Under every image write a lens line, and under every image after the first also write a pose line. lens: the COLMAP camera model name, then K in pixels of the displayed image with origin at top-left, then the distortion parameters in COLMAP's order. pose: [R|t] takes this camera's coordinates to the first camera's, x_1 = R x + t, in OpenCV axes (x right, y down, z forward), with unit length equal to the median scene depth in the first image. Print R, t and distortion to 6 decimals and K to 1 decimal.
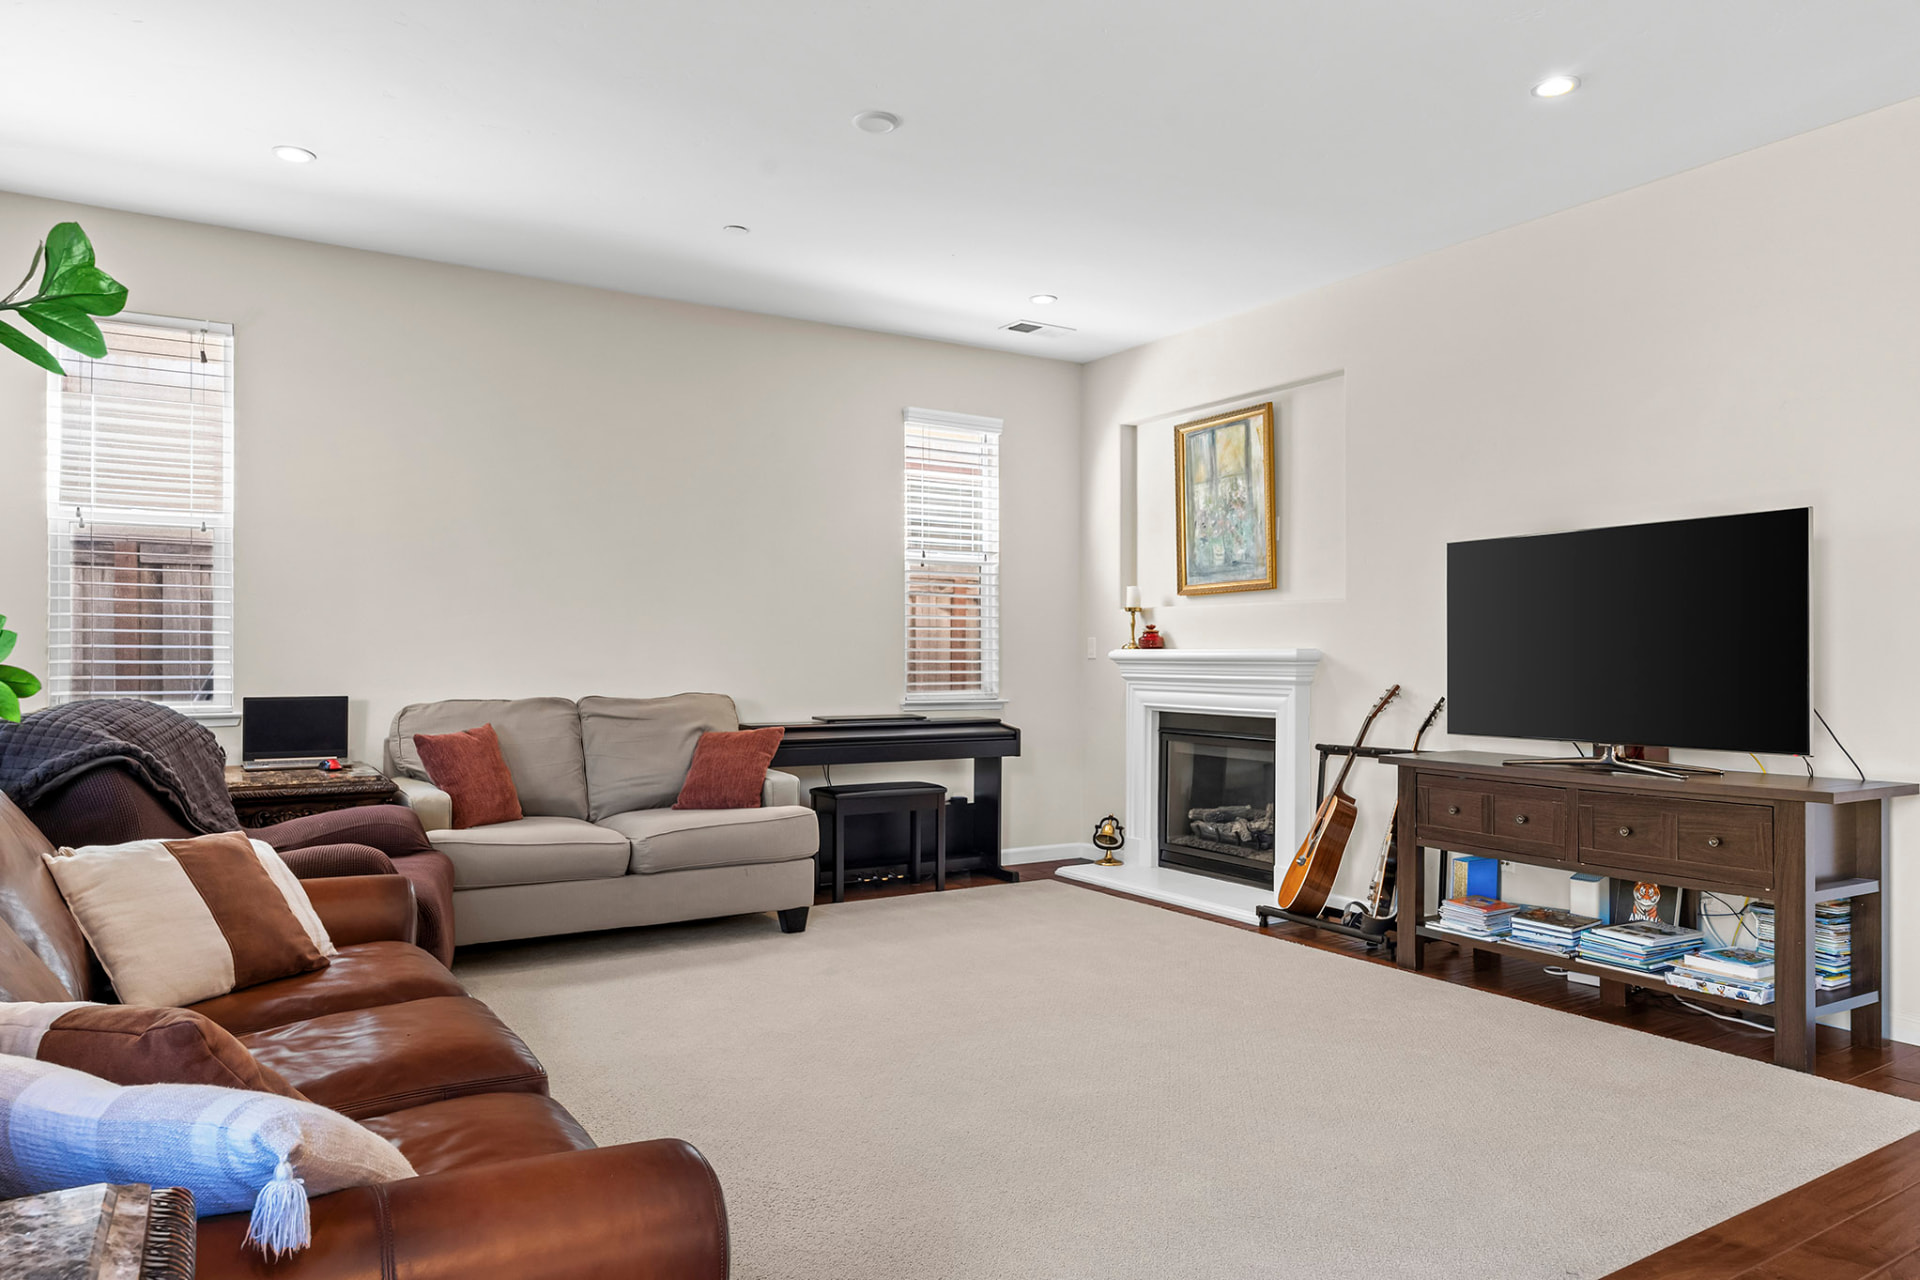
lens RADIAL K [[1074.1, 0, 960.0], [0, 1074.1, 640.0], [0, 0, 1]] dist [0.000198, 0.000850]
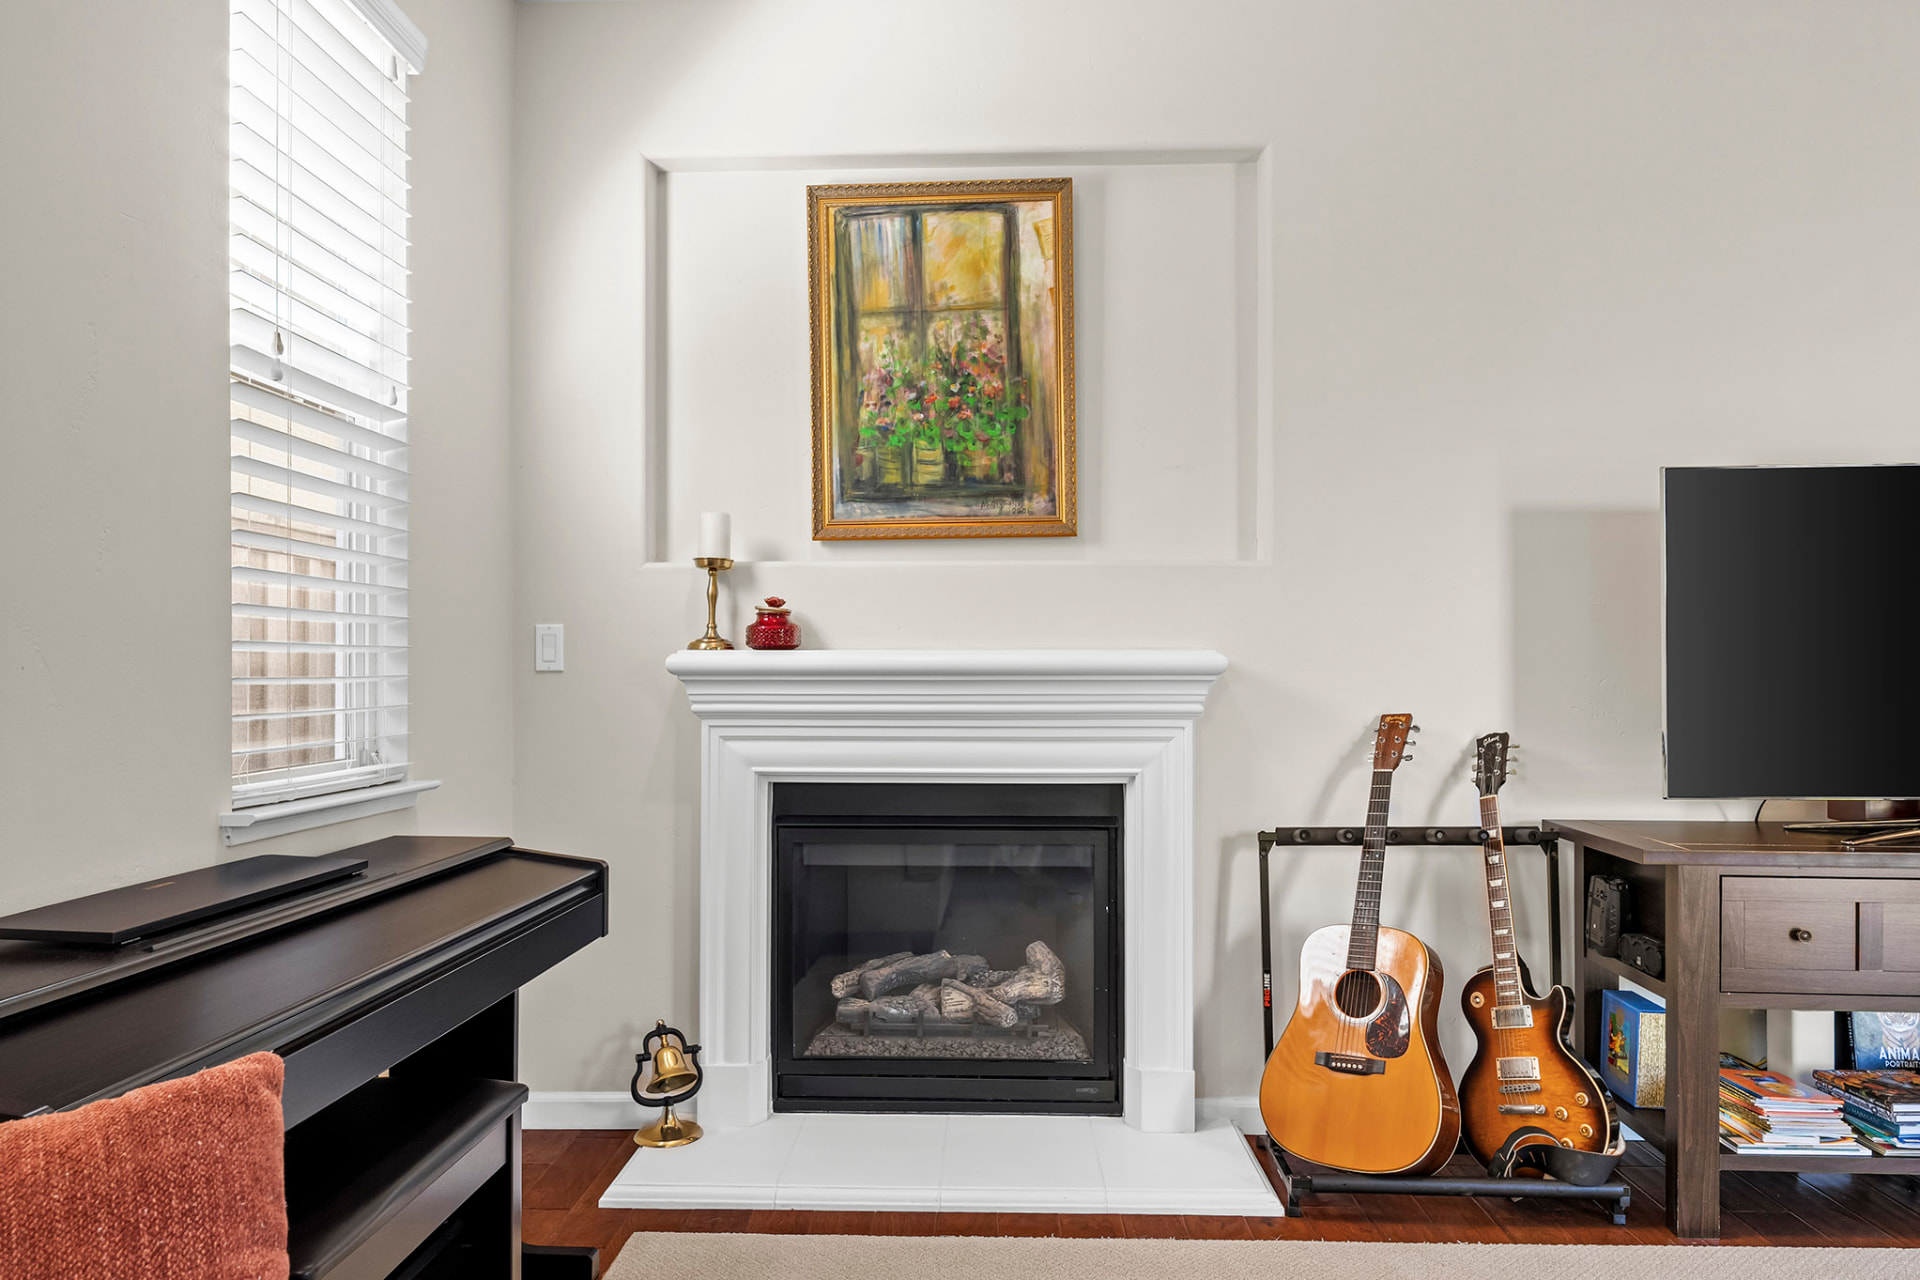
lens RADIAL K [[1200.6, 0, 958.9], [0, 1200.6, 665.9], [0, 0, 1]] dist [0.002763, 0.000572]
pose [[0.580780, 0.002894, 0.814056, -0.203828], [-0.011326, 0.999926, 0.004526, 0.012332], [-0.813982, -0.011849, 0.580769, 0.651287]]
